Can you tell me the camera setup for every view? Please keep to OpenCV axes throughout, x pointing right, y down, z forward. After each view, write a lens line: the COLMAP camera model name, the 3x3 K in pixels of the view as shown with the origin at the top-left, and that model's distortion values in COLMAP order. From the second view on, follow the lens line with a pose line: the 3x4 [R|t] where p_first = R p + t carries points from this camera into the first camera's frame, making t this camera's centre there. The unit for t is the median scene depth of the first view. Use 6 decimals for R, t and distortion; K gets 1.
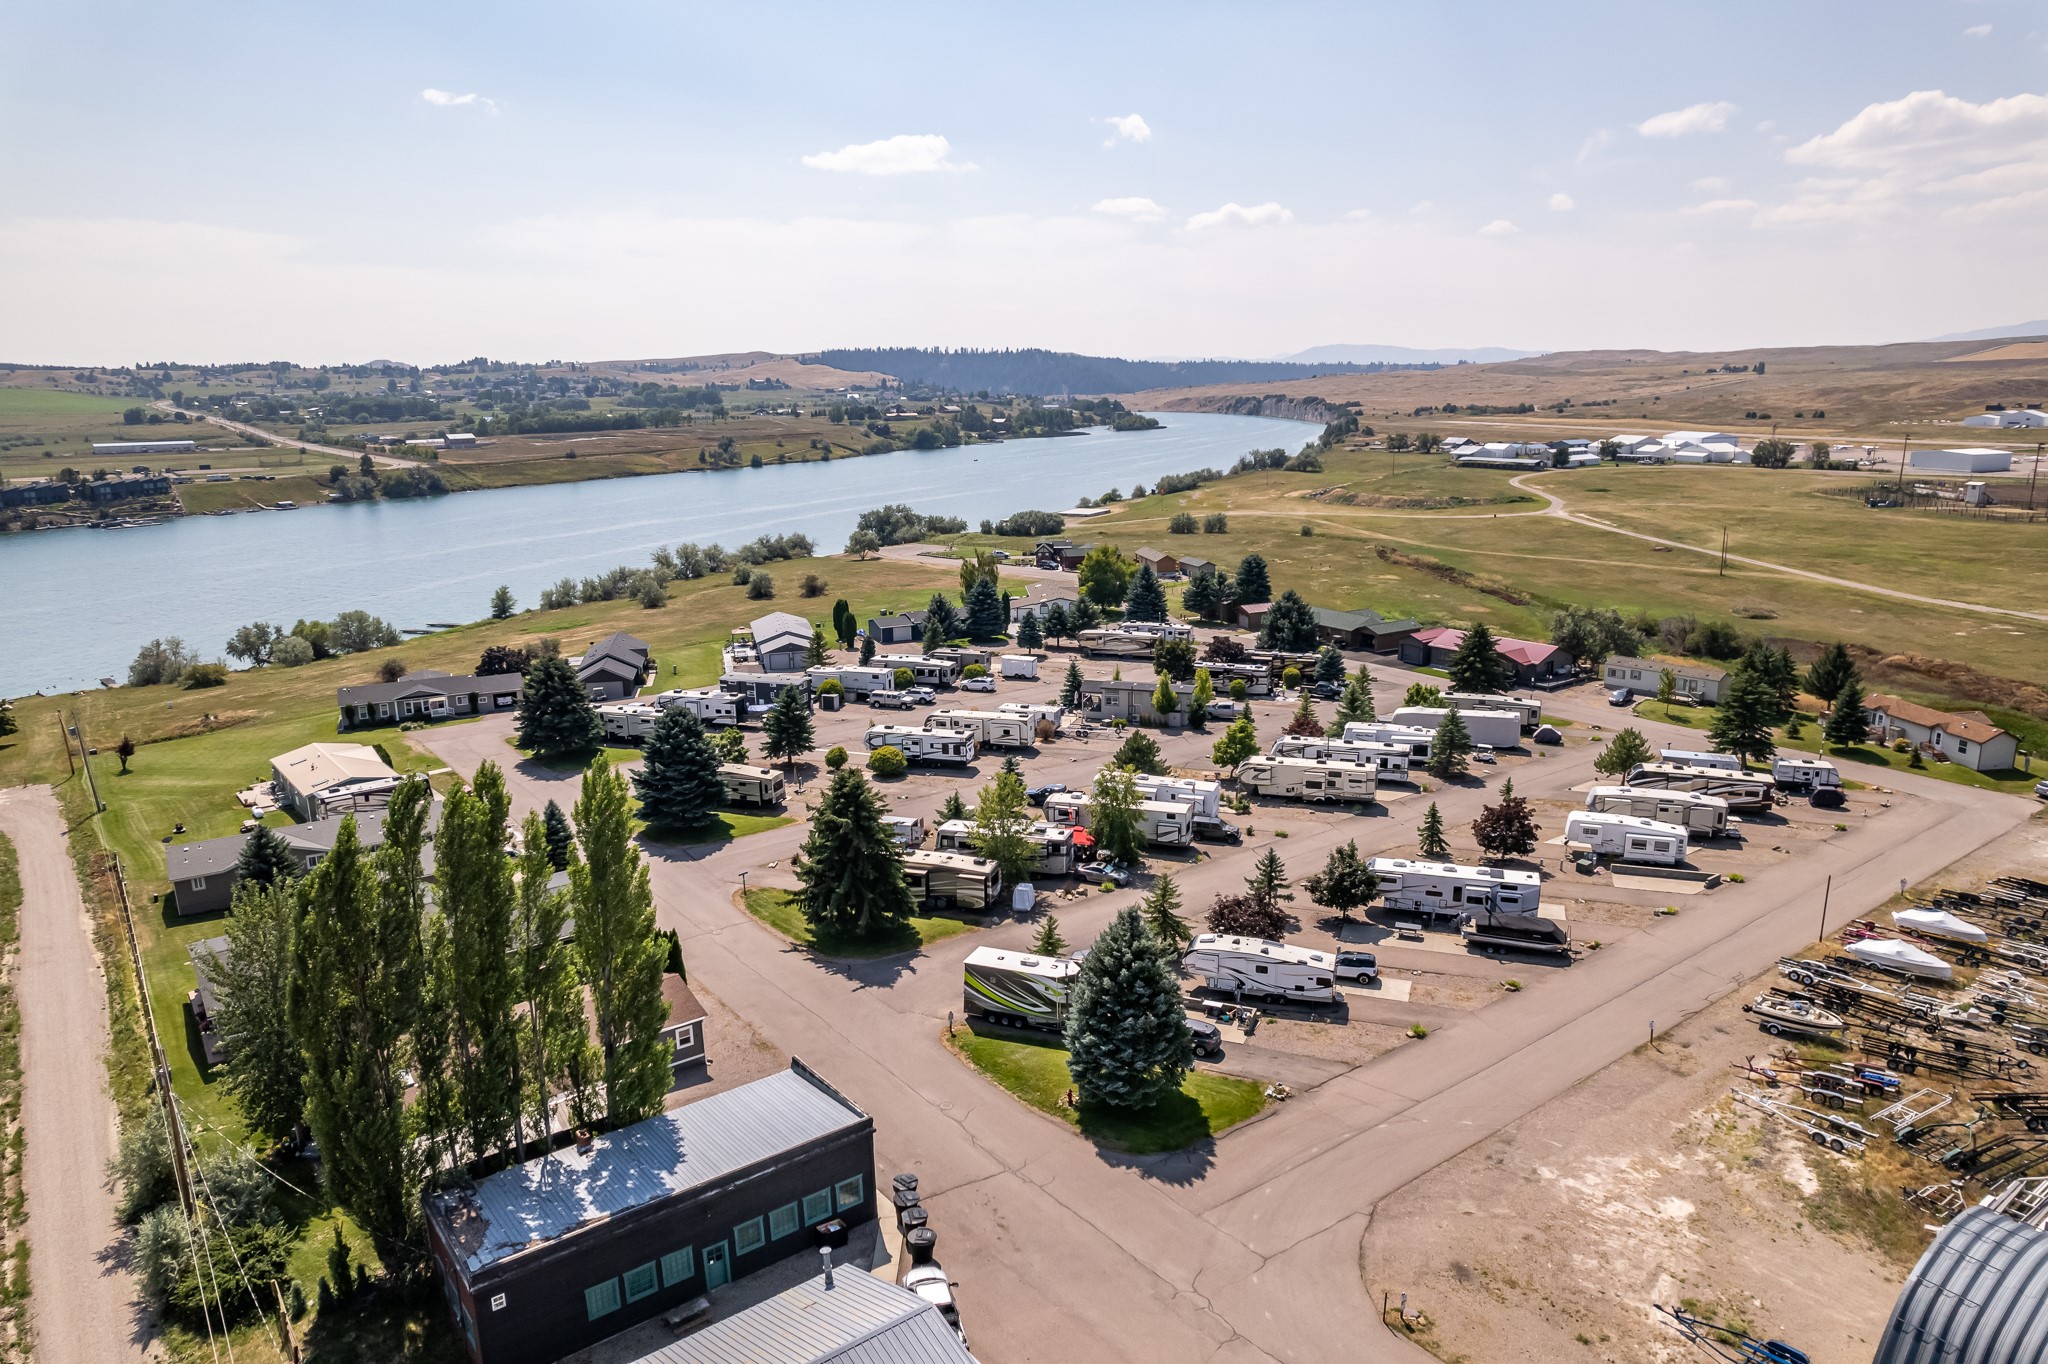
lens RADIAL K [[1314.6, 0, 1027.5], [0, 1314.6, 685.0], [0, 0, 1]] dist [-0.081488, 0.074940]
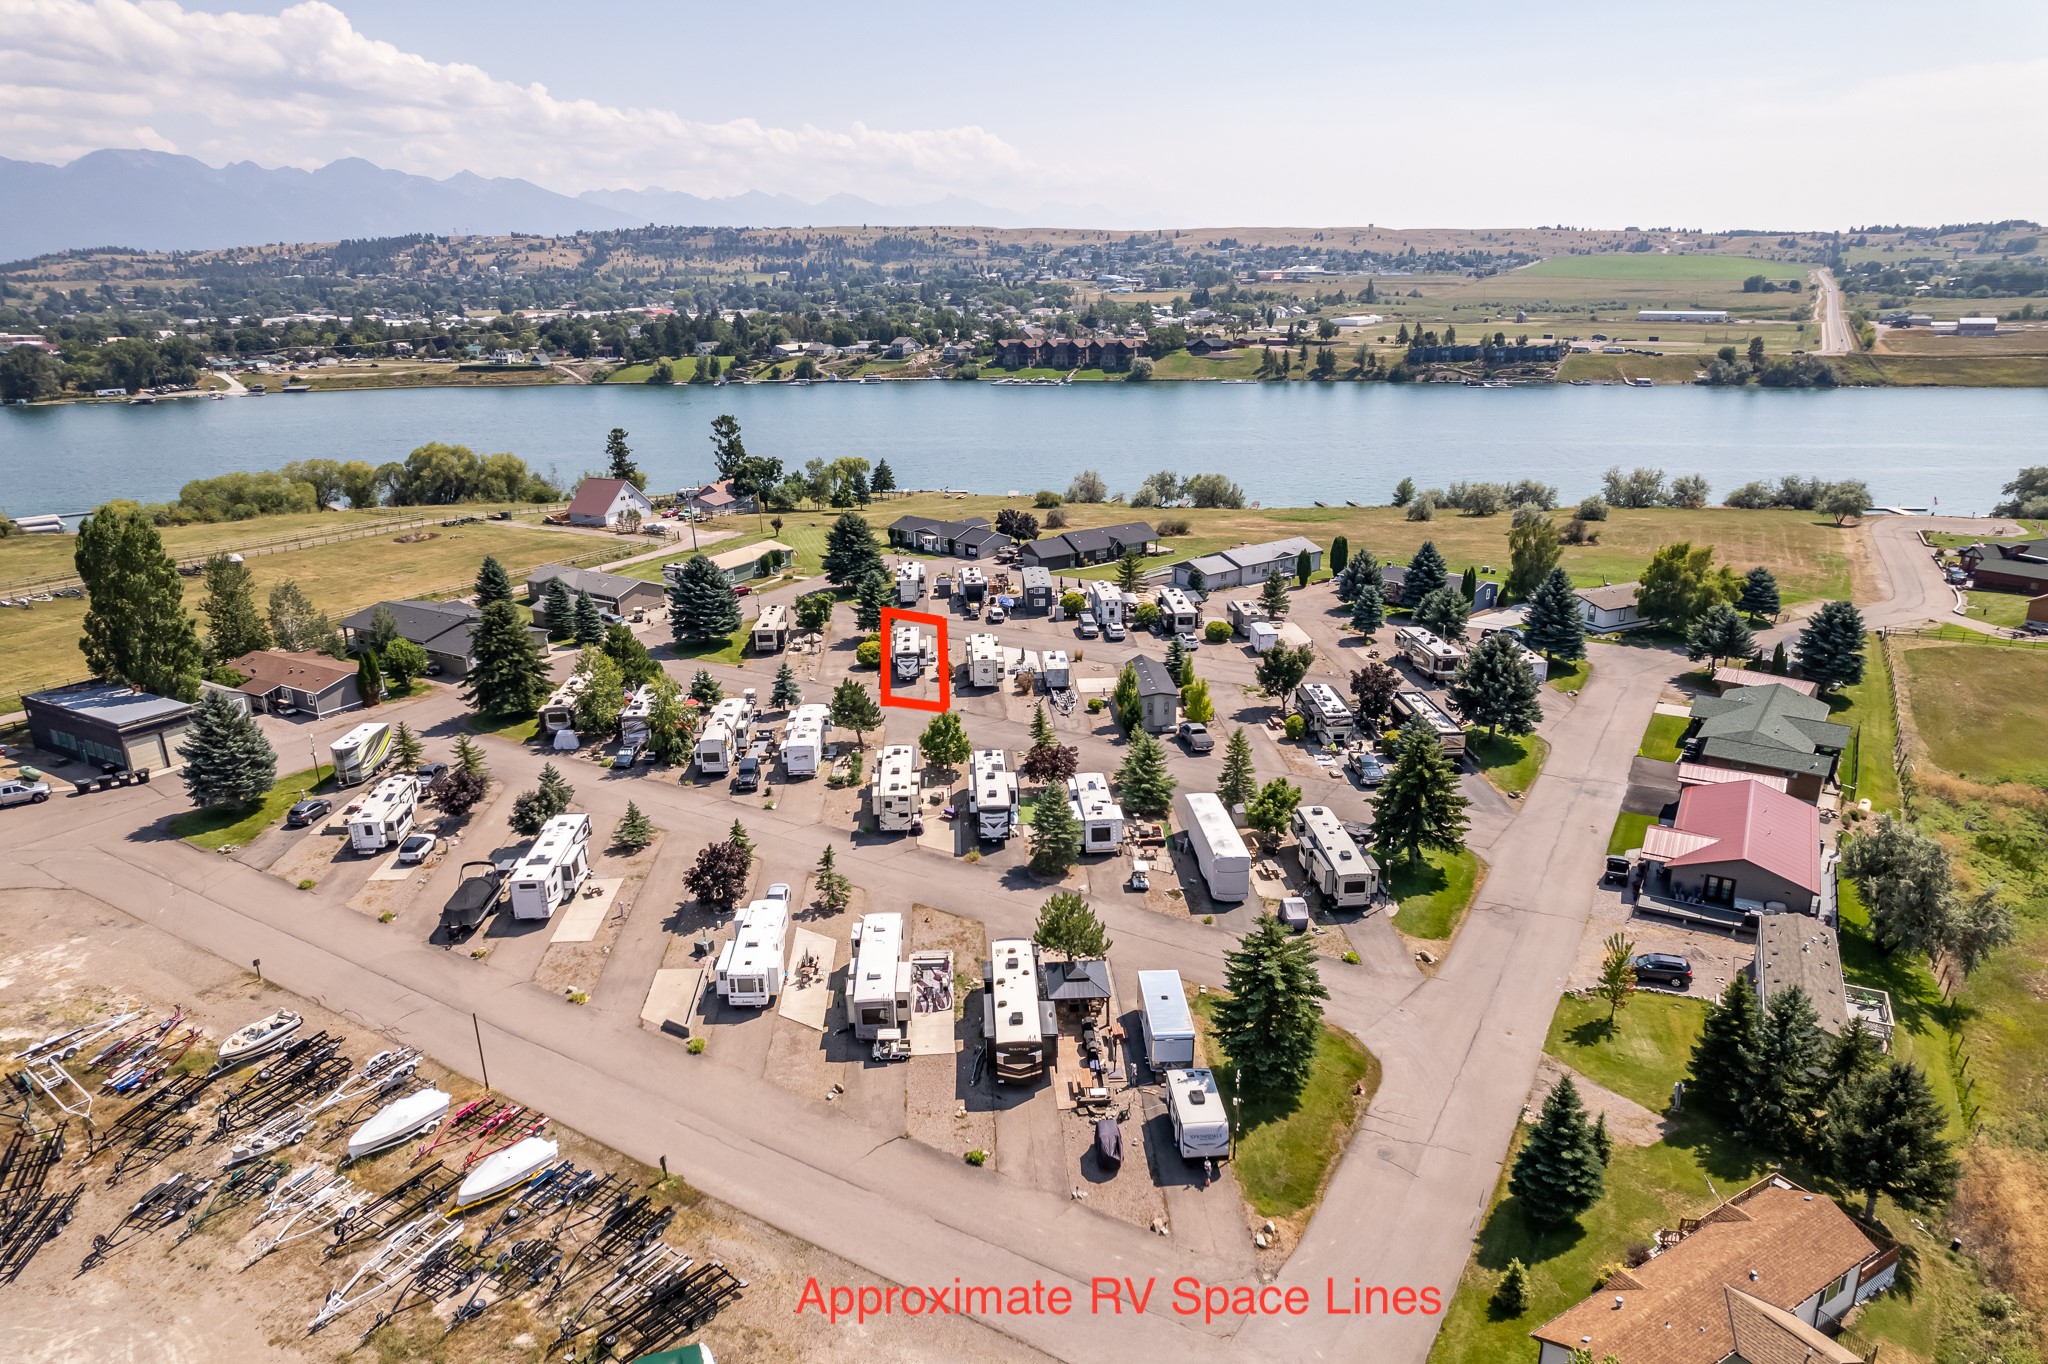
lens RADIAL K [[1314.6, 0, 1027.5], [0, 1314.6, 685.0], [0, 0, 1]] dist [-0.081488, 0.074940]
pose [[0.382499, 0.291374, -0.876810, 0.206101], [-0.202388, 0.952350, 0.228187, -0.044081], [0.901517, 0.090175, 0.423243, 0.139320]]
